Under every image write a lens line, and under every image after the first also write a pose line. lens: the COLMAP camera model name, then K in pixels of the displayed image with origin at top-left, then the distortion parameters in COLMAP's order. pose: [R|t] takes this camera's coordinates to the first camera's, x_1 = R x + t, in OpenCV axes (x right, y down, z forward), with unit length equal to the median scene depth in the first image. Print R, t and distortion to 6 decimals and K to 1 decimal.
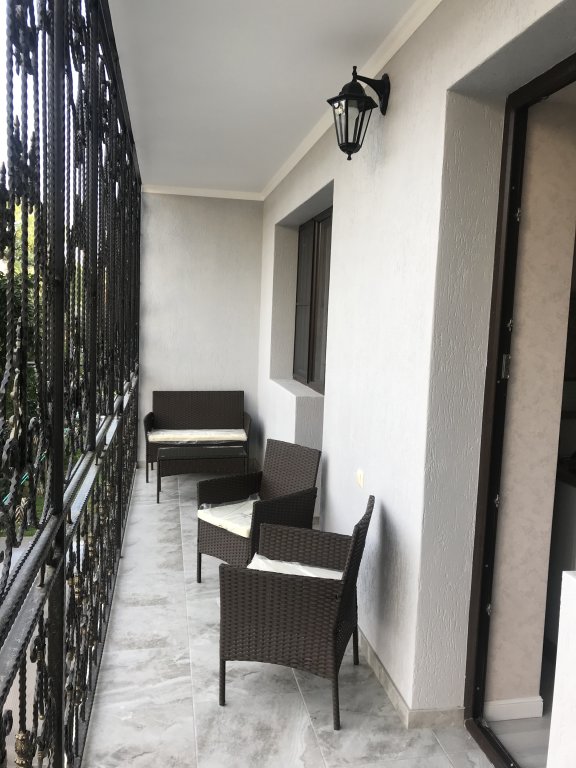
lens RADIAL K [[639.7, 0, 286.5], [0, 639.7, 382.2], [0, 0, 1]] dist [0.024800, -0.013705]
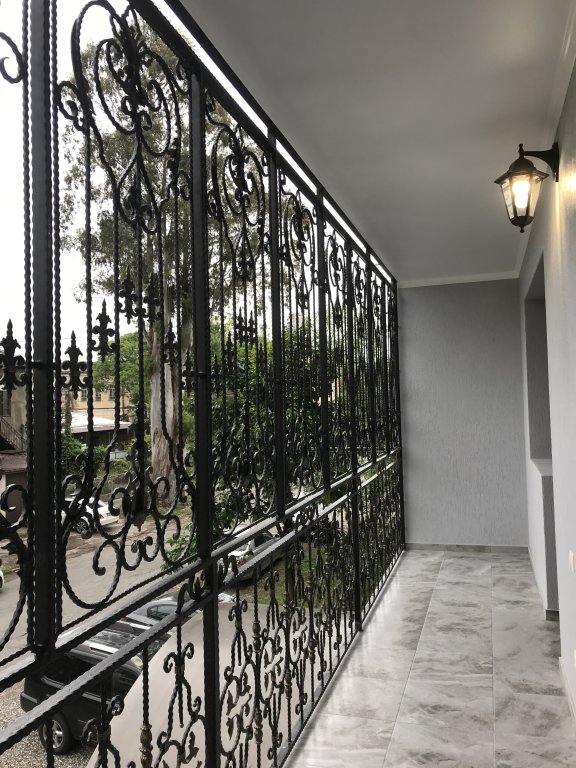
lens RADIAL K [[639.7, 0, 292.5], [0, 639.7, 384.7], [0, 0, 1]] dist [0.024800, -0.013705]
pose [[0.886467, -0.065564, -0.458124, 0.236924], [0.004085, 0.990984, -0.133918, 0.026022], [0.462774, 0.116843, 0.878742, -0.025822]]
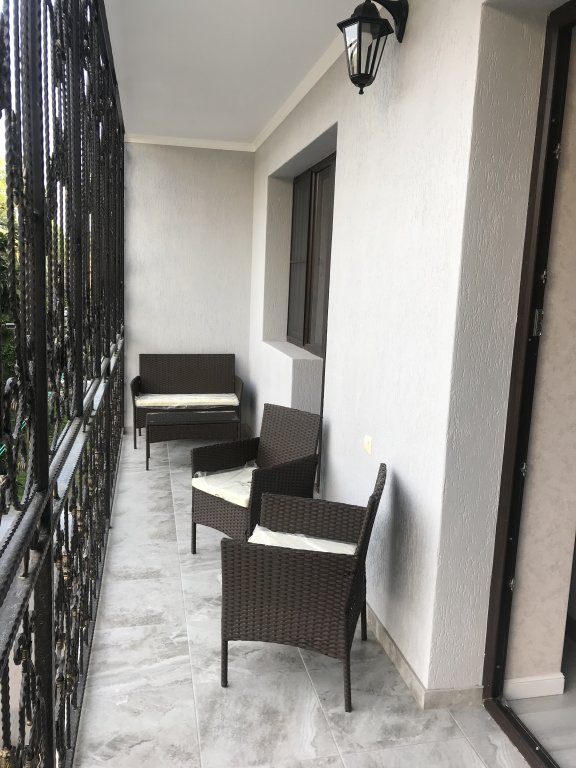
lens RADIAL K [[639.7, 0, 289.6], [0, 639.7, 381.3], [0, 0, 1]] dist [0.024800, -0.013705]
pose [[0.999569, -0.002052, 0.029271, -0.031395], [0.000473, 0.998548, 0.053862, 0.007921], [-0.029339, -0.053825, 0.998119, 0.086377]]
